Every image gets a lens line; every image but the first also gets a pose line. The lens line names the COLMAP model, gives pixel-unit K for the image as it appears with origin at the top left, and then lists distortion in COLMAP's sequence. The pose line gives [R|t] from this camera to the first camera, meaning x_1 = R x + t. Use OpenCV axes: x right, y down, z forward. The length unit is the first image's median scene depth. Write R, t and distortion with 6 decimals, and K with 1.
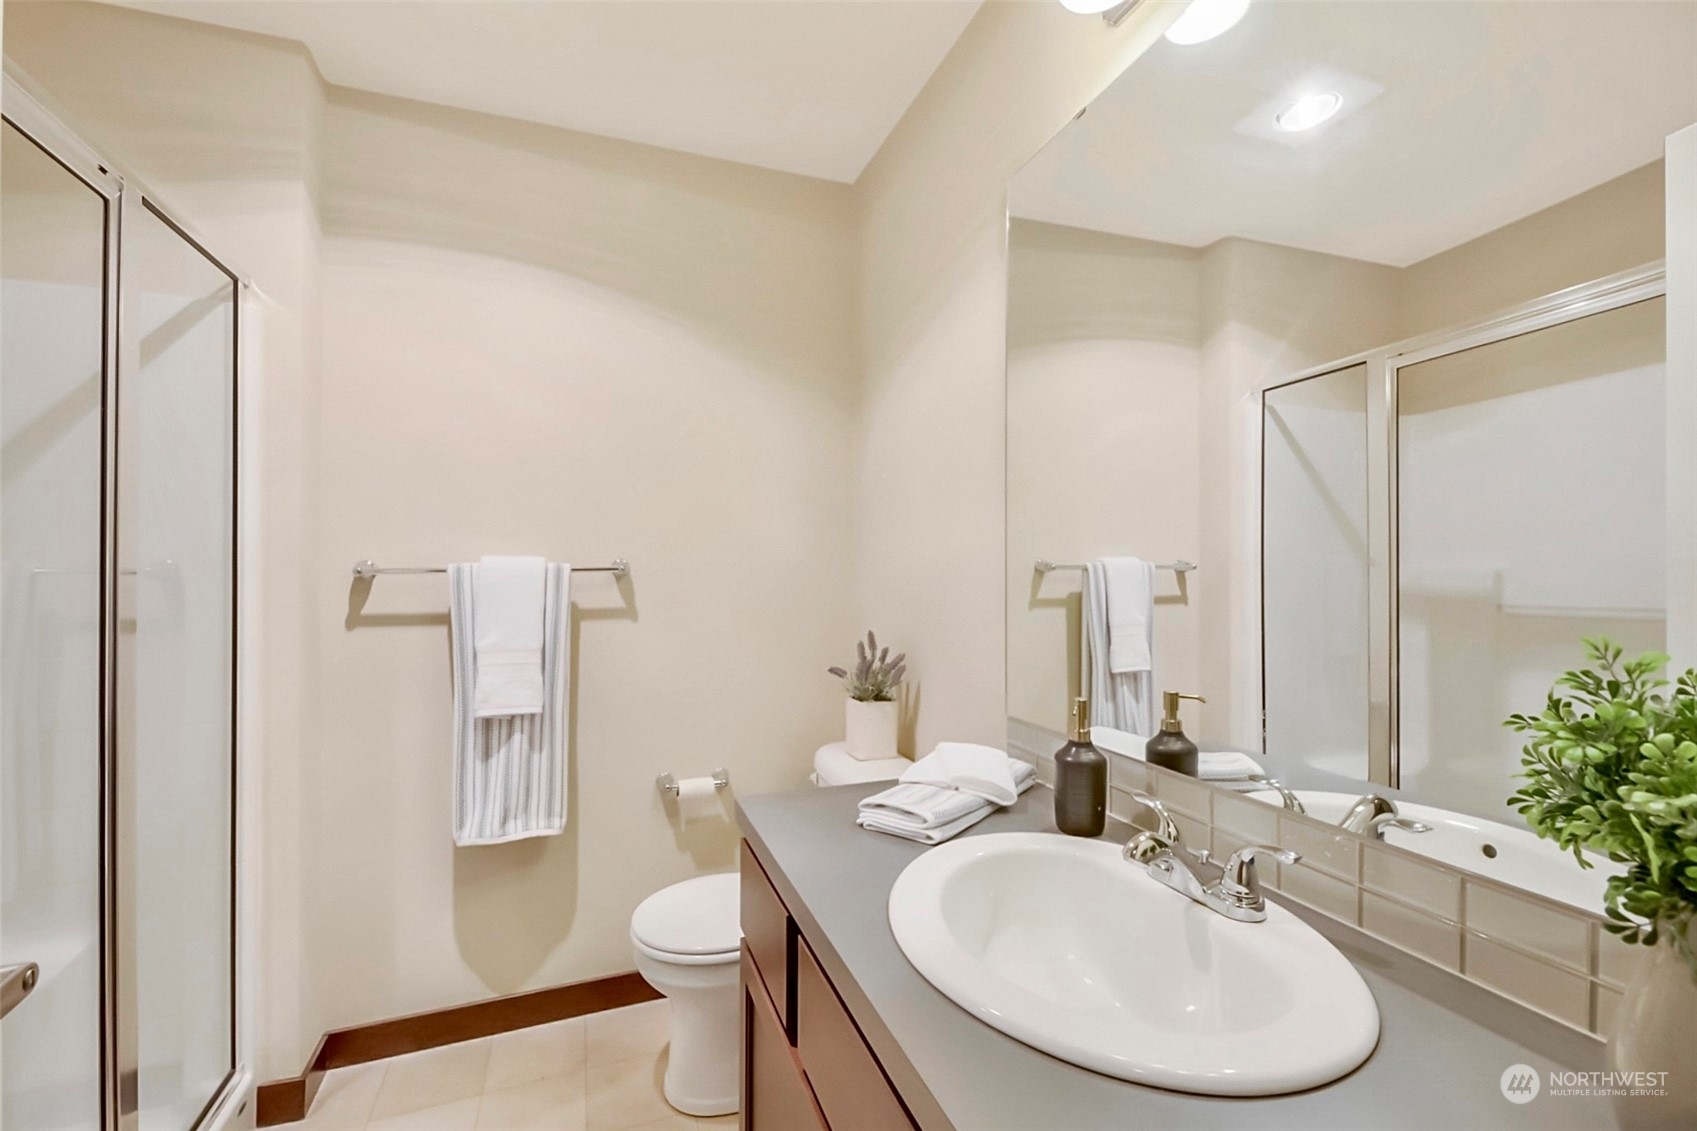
lens RADIAL K [[731.3, 0, 846.4], [0, 731.3, 564.3], [0, 0, 1]] dist [0.007640, -0.003084]
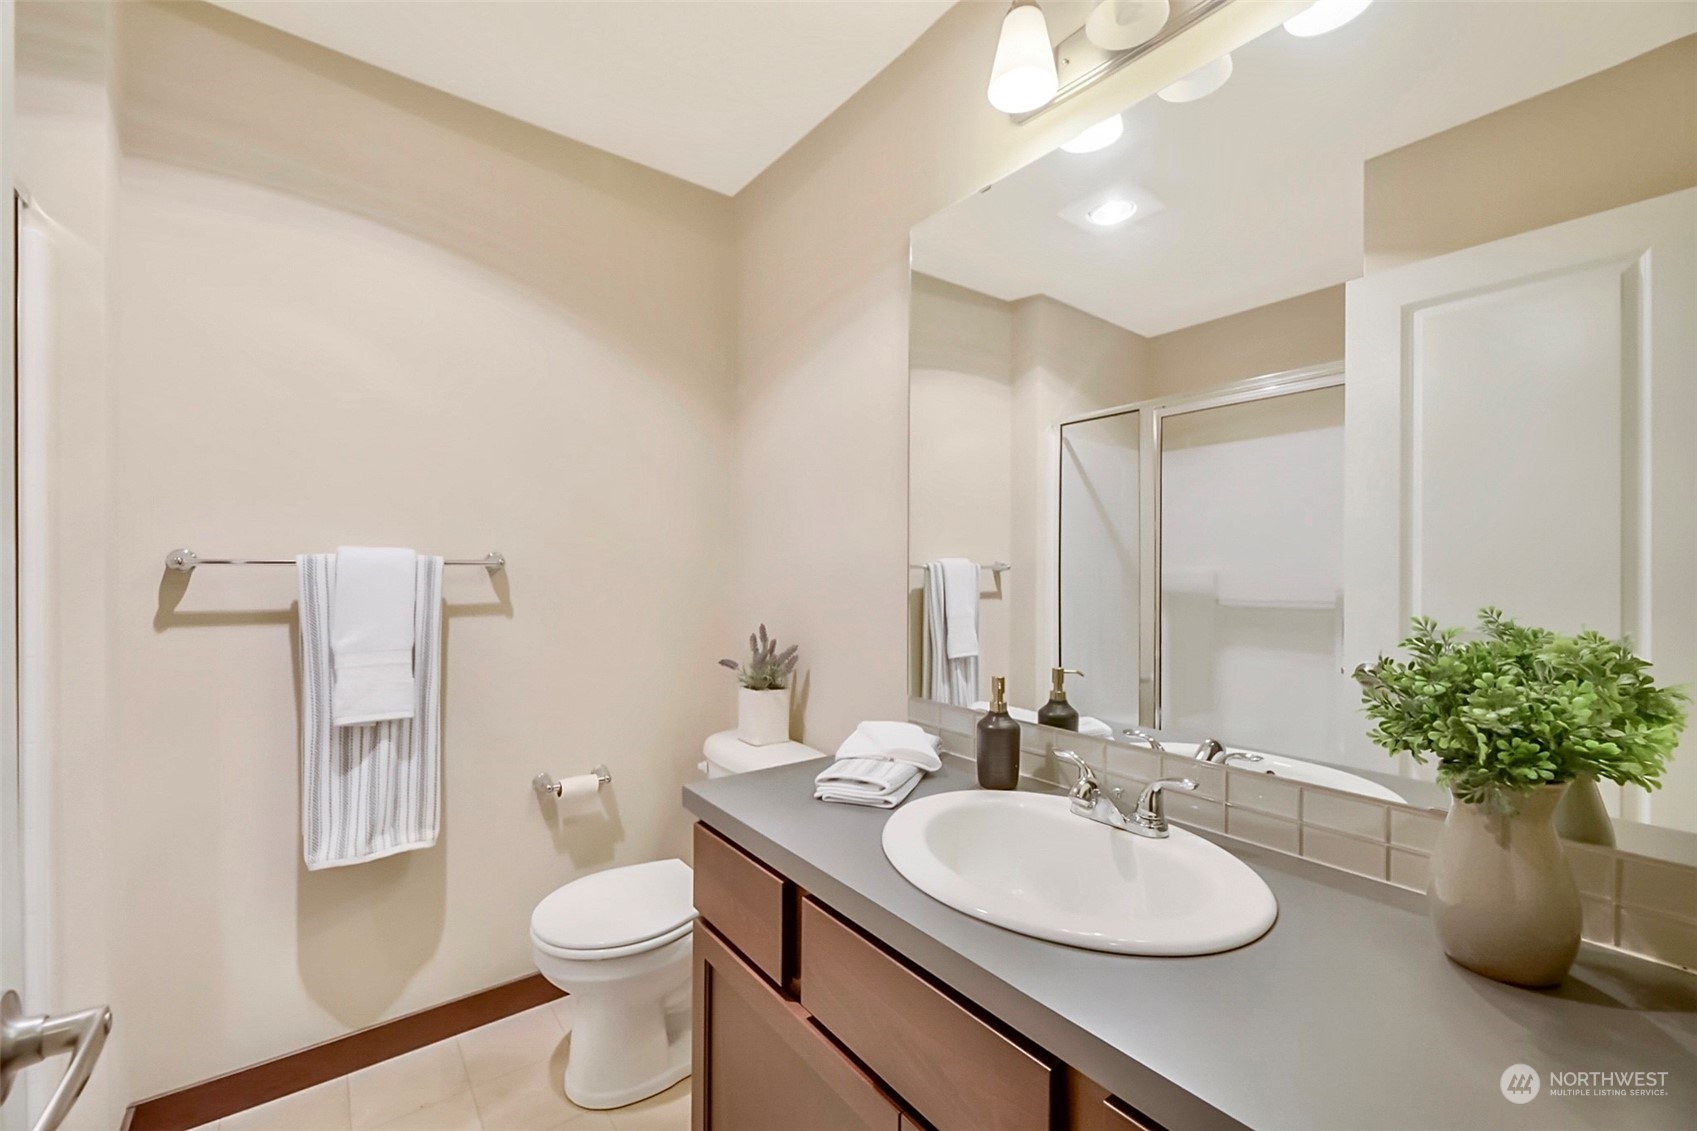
lens RADIAL K [[696.2, 0, 853.0], [0, 696.2, 563.5], [0, 0, 1]] dist [0.002284, 0.001761]
pose [[0.952274, 0.014304, 0.304910, -0.200090], [-0.014321, 0.999895, -0.002181, 0.003434], [-0.304909, -0.002289, 0.952379, -0.011343]]
